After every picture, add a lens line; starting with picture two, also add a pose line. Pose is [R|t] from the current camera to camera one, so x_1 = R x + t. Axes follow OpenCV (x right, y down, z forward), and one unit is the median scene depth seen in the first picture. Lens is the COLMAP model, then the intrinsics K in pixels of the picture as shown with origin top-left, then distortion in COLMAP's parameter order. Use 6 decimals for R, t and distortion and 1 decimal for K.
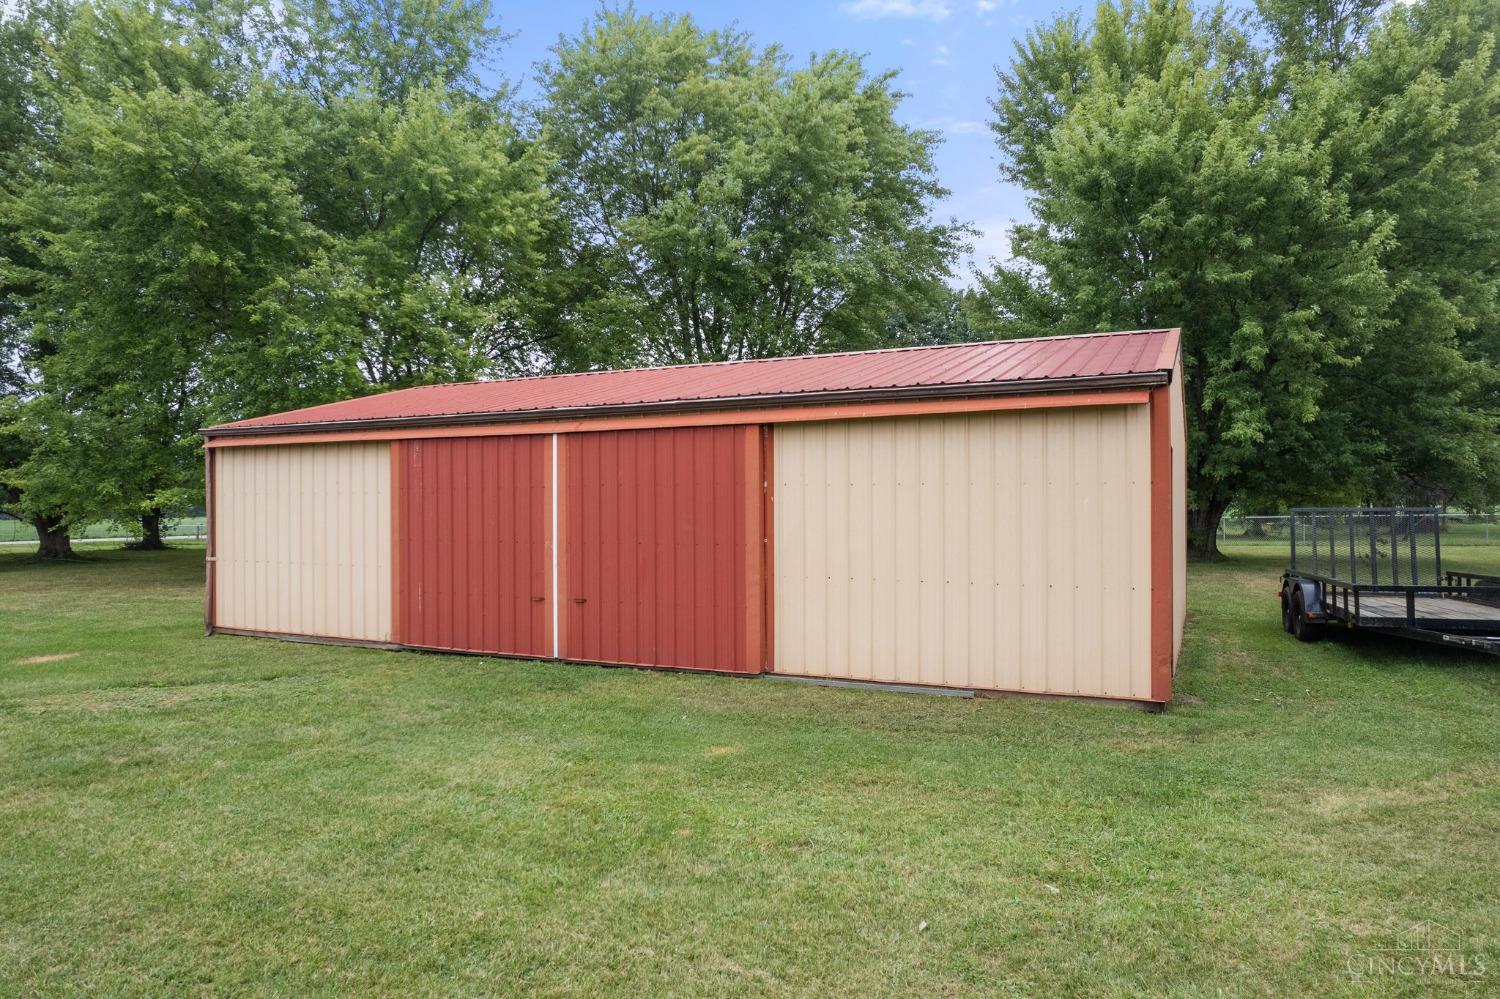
lens RADIAL K [[942.0, 0, 761.3], [0, 942.0, 512.4], [0, 0, 1]] dist [-0.007097, -0.000444]
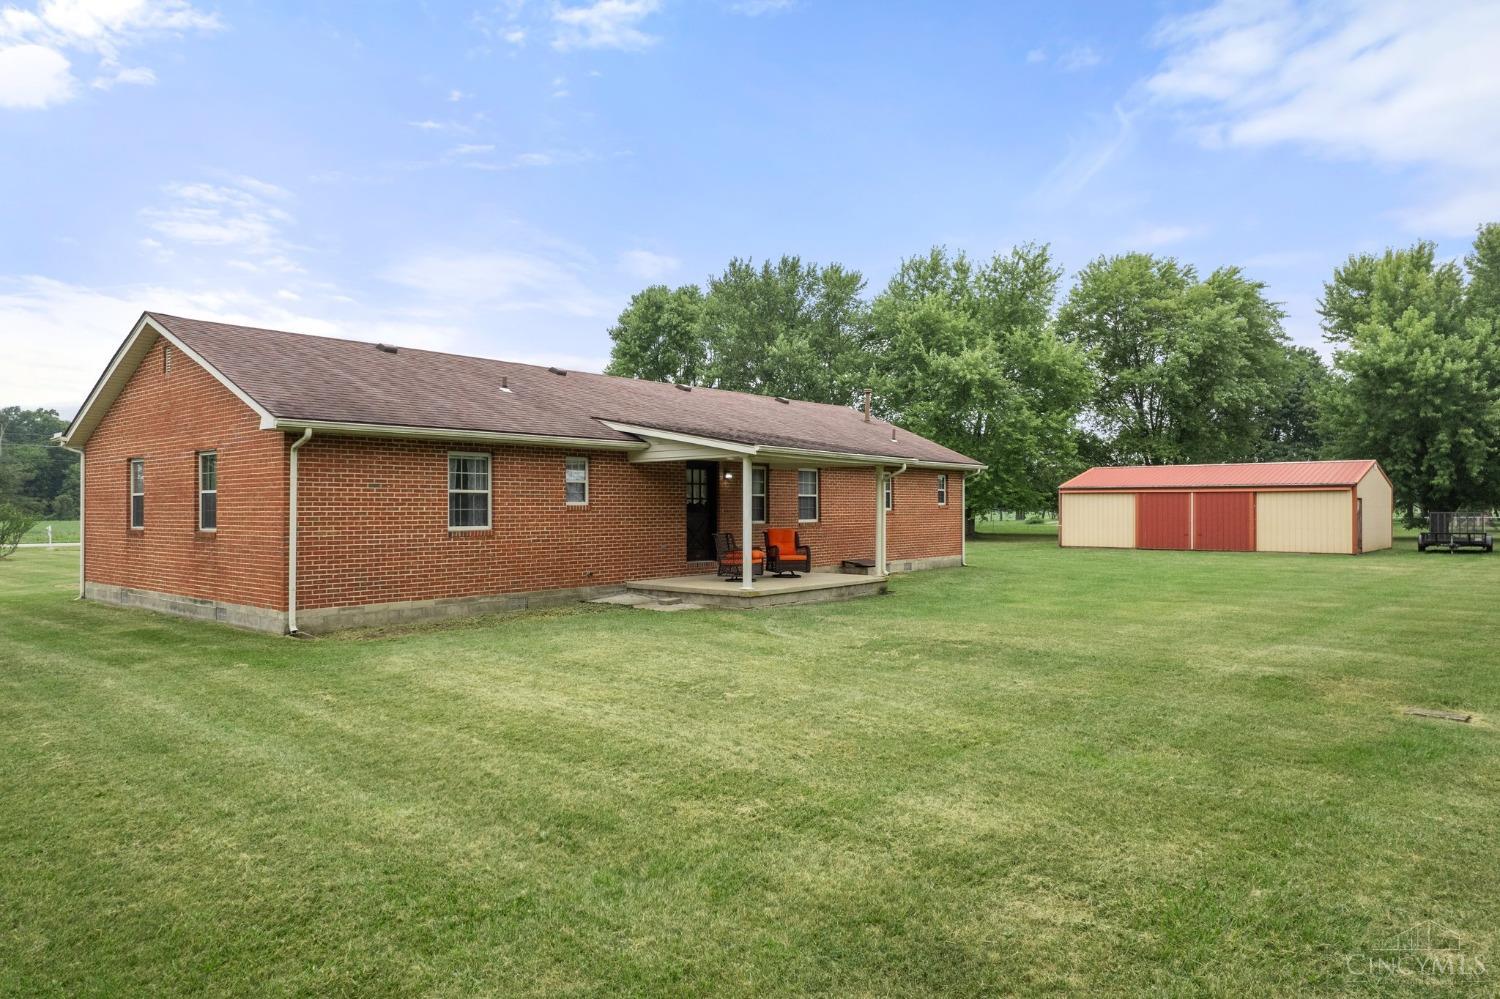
lens RADIAL K [[980.0, 0, 822.7], [0, 980.0, 498.5], [0, 0, 1]] dist [-0.002450, 0.076202]
pose [[0.973330, 0.004972, -0.229354, -0.404961], [-0.009369, 0.999793, -0.018086, 0.016559], [0.229217, 0.019753, 0.973175, -1.729651]]
